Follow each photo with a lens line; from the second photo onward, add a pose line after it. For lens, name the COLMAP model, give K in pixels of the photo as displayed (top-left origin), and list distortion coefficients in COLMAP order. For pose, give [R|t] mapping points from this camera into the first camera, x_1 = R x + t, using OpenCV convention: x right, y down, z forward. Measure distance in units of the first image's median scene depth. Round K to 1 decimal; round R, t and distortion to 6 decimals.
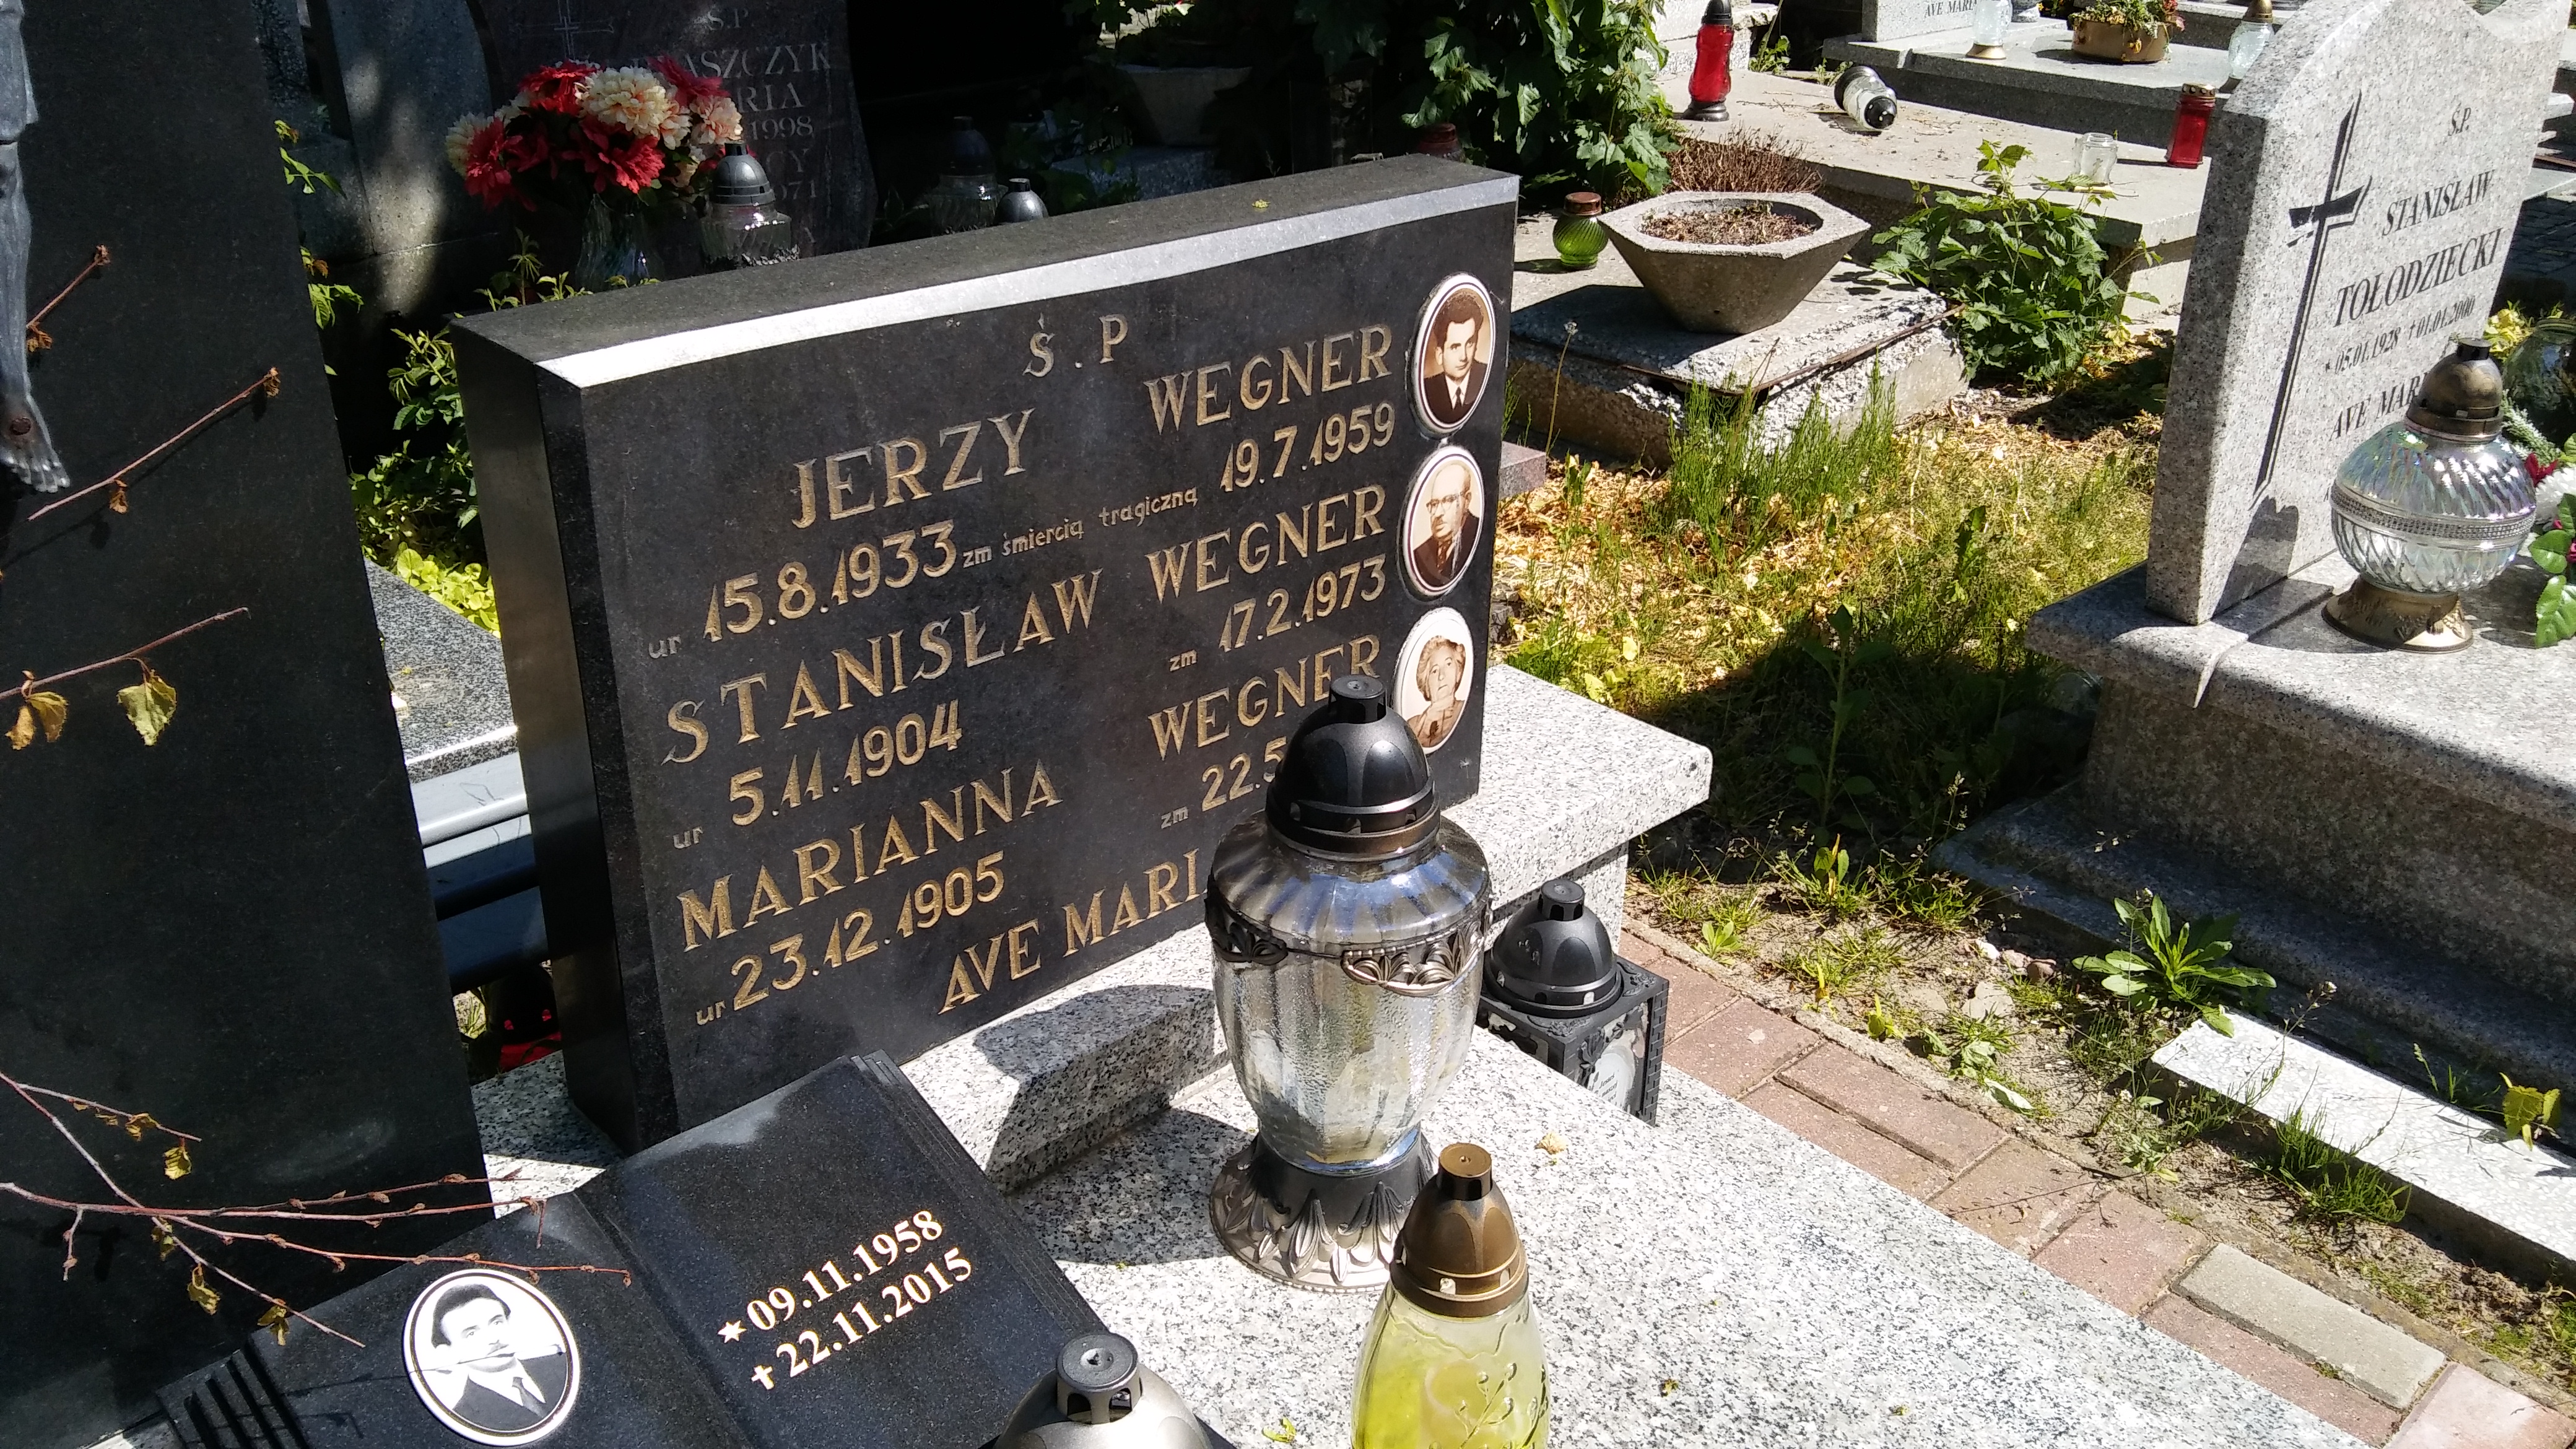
lens RADIAL K [[2040.2, 0, 1293.3], [0, 2040.2, 716.0], [0, 0, 1]] dist [0.173355, -0.353193]
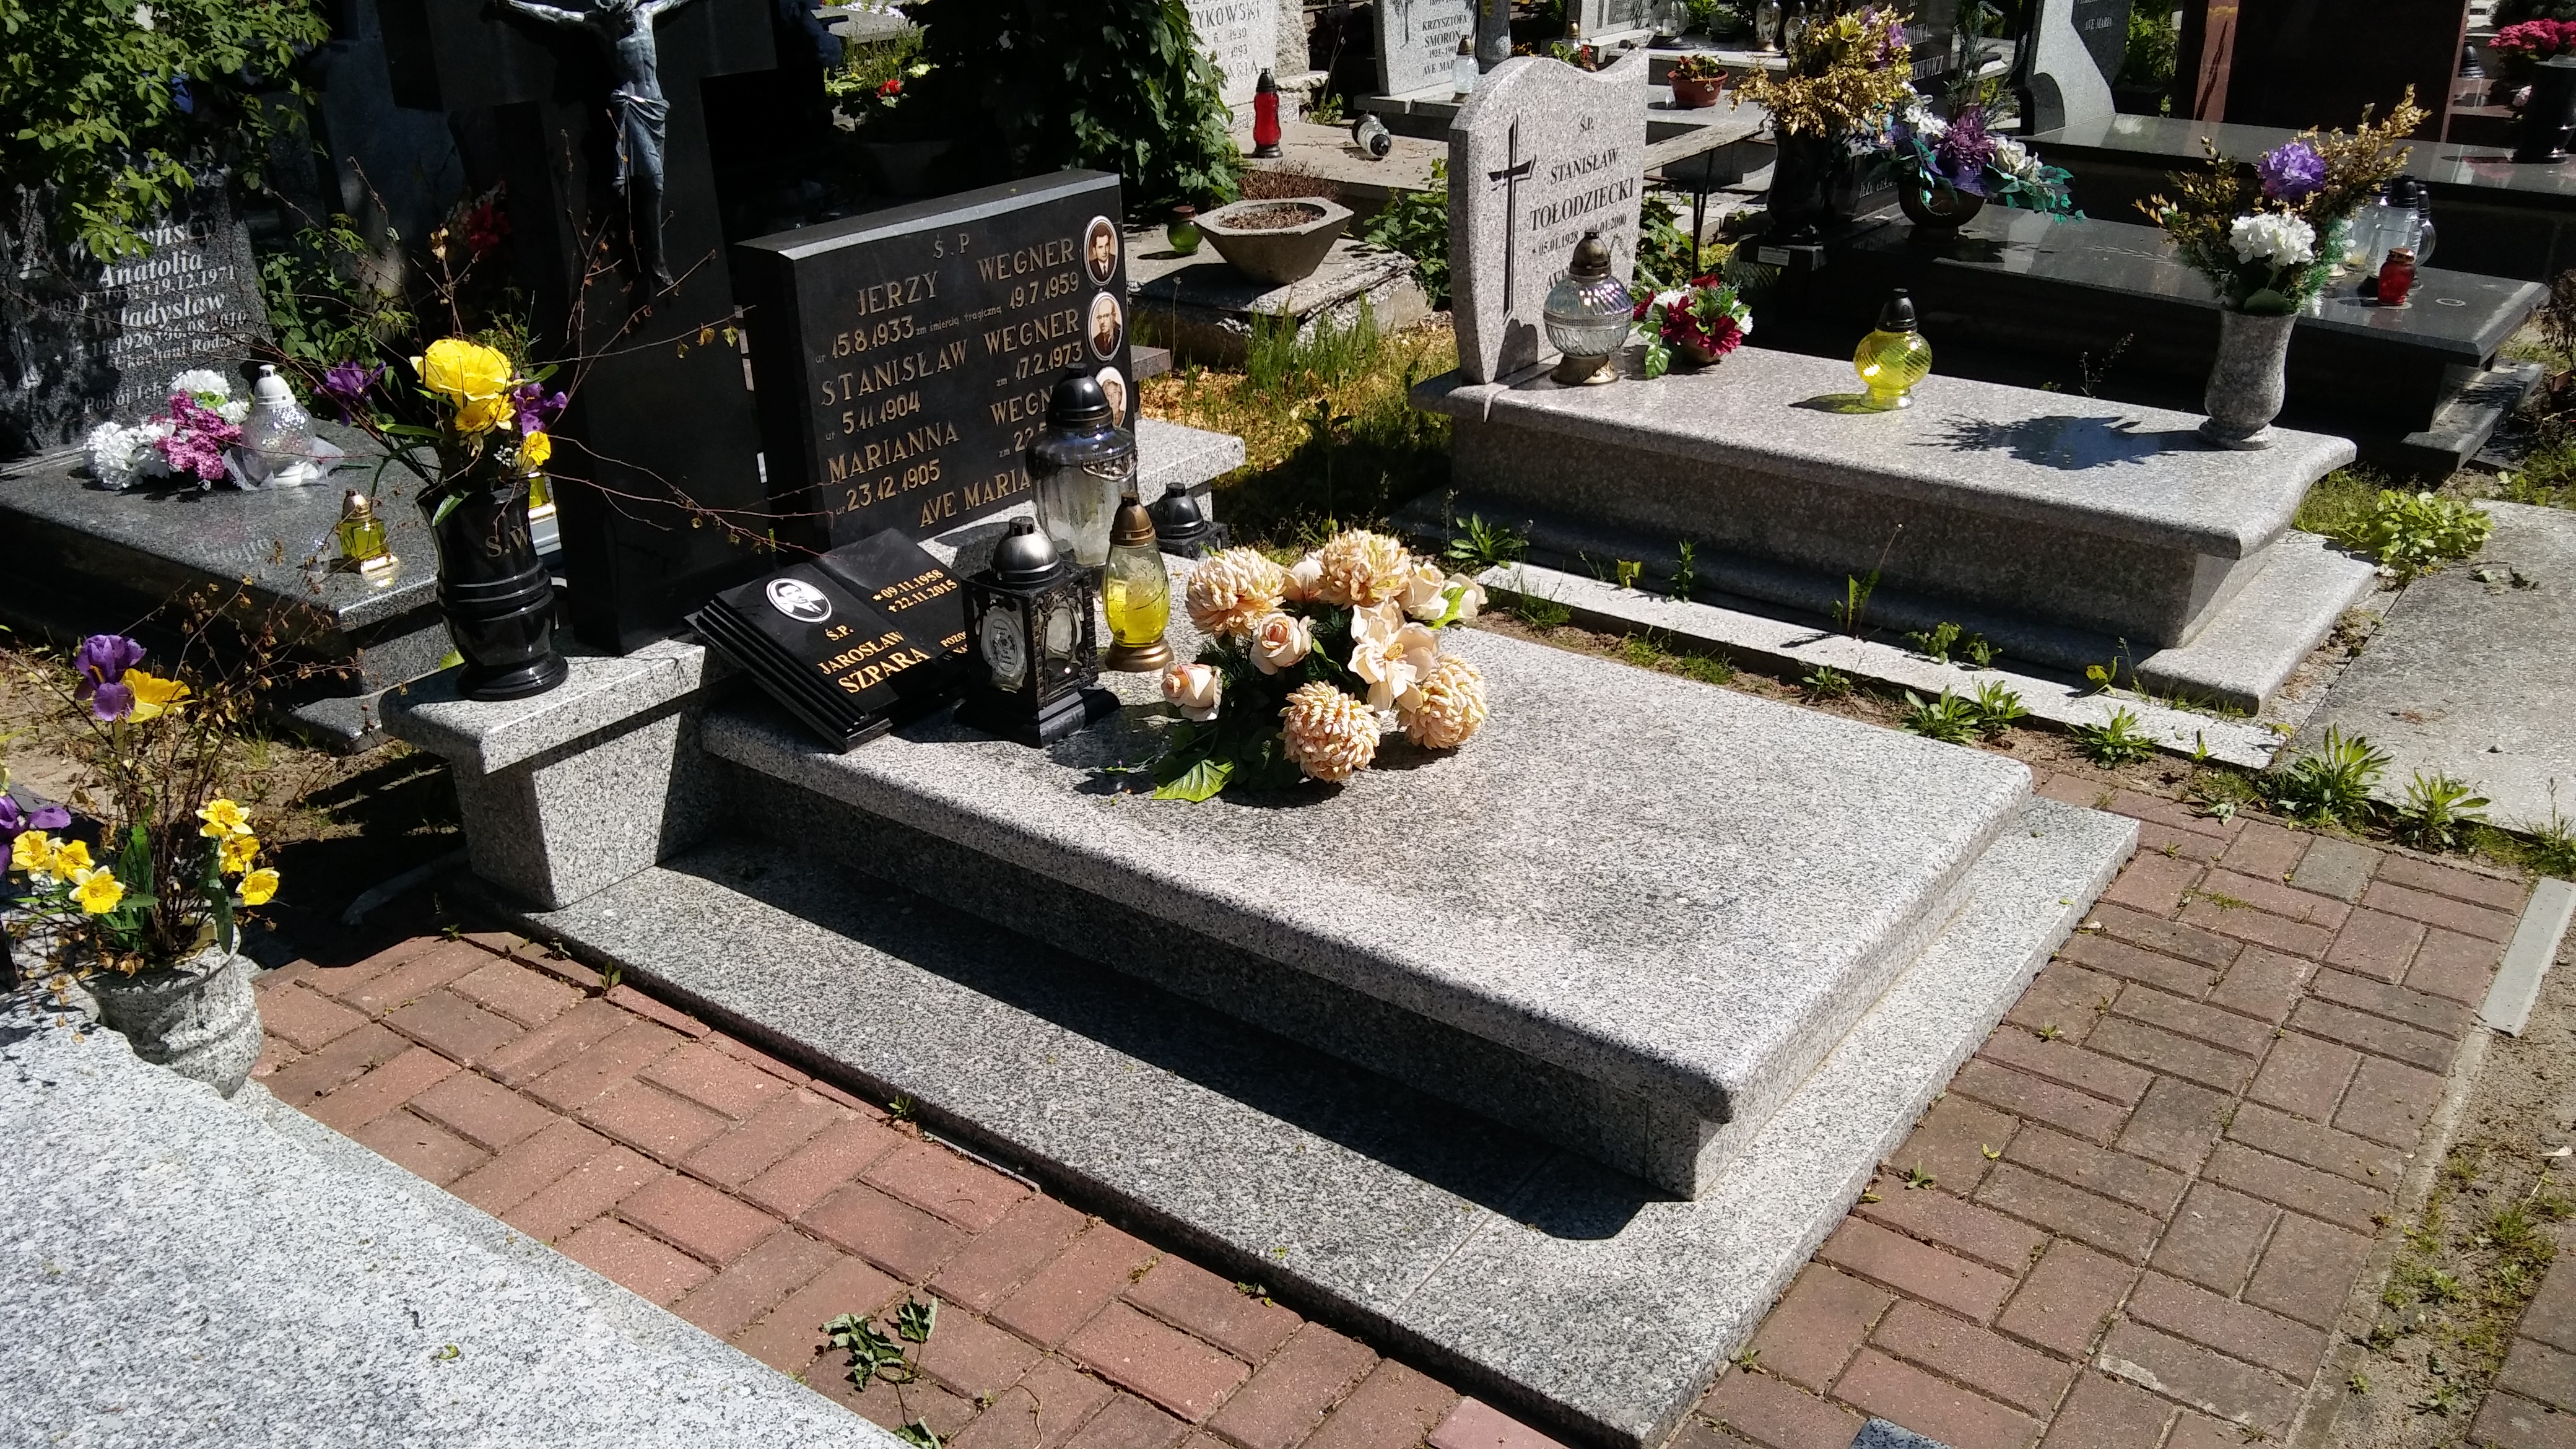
lens RADIAL K [[2040.2, 0, 1293.3], [0, 2040.2, 716.0], [0, 0, 1]] dist [0.173355, -0.353193]
pose [[0.984328, -0.106974, 0.140196, -0.093570], [0.110870, 0.993629, -0.020255, 0.432077], [-0.137136, 0.035481, 0.989917, -1.366911]]
